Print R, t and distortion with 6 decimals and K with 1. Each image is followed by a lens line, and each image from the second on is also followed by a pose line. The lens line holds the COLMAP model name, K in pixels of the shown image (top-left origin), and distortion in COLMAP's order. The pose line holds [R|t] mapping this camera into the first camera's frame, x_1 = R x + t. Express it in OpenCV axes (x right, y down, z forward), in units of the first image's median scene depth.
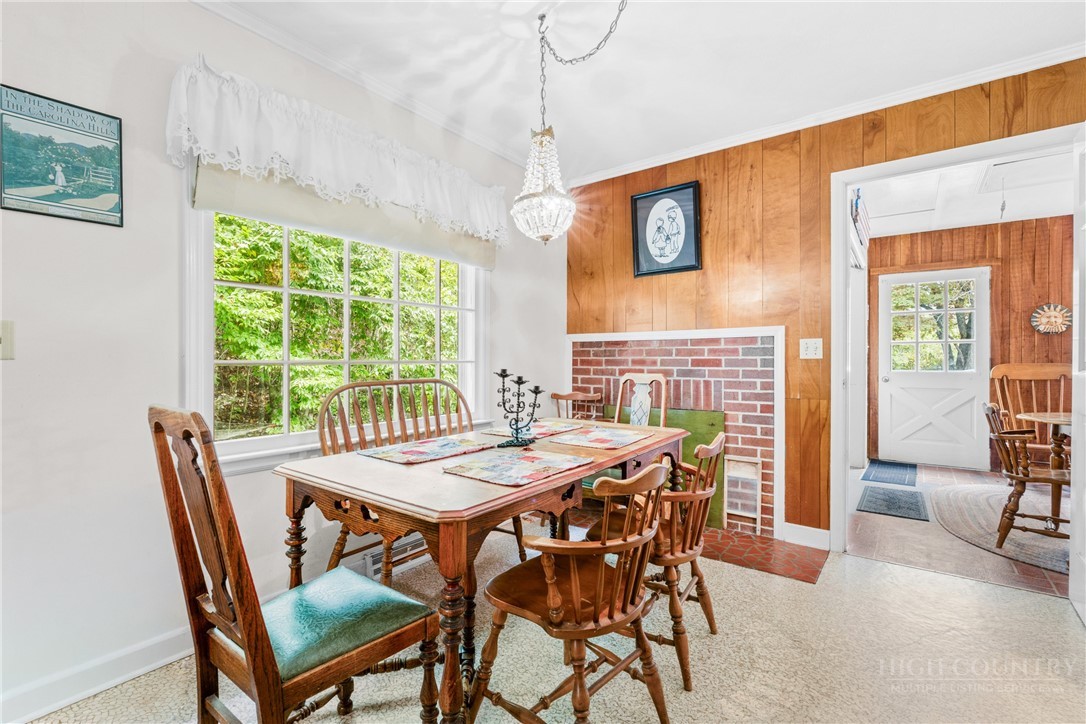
lens RADIAL K [[486.9, 0, 545.4], [0, 486.9, 358.5], [0, 0, 1]] dist [-0.003278, 0.000007]
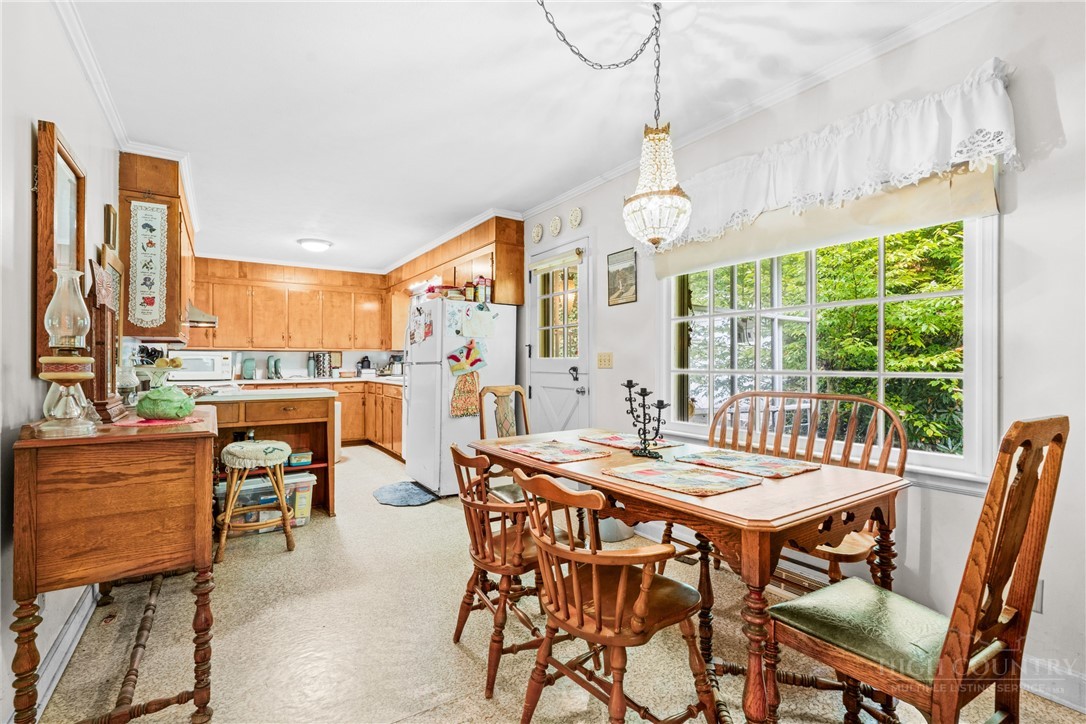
lens RADIAL K [[486.9, 0, 540.6], [0, 486.9, 364.7], [0, 0, 1]] dist [-0.003278, 0.000007]
pose [[-0.345724, 0.001930, -0.938334, 0.969475], [-0.001913, 0.999994, 0.002762, -0.014819], [0.938334, 0.002750, -0.345718, 1.141746]]
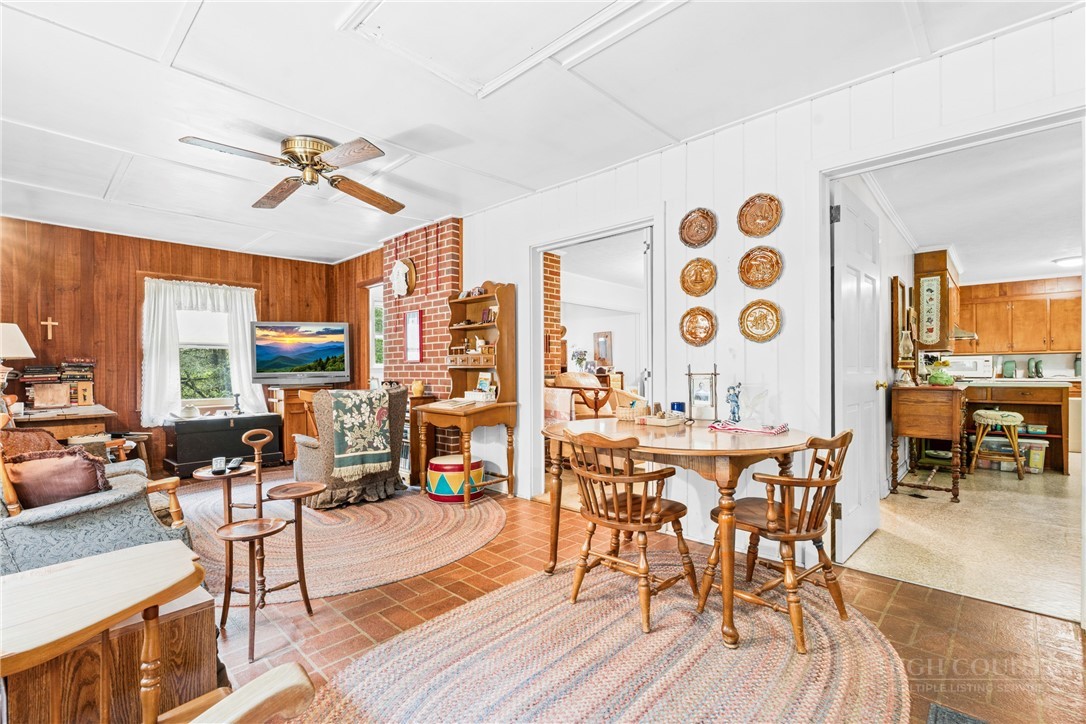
lens RADIAL K [[486.9, 0, 536.3], [0, 486.9, 371.7], [0, 0, 1]] dist [-0.003278, 0.000007]
pose [[-0.991560, 0.005243, 0.129546, 1.731317], [0.005672, 0.999980, 0.002942, 0.007043], [-0.129528, 0.003652, -0.991569, 2.340622]]
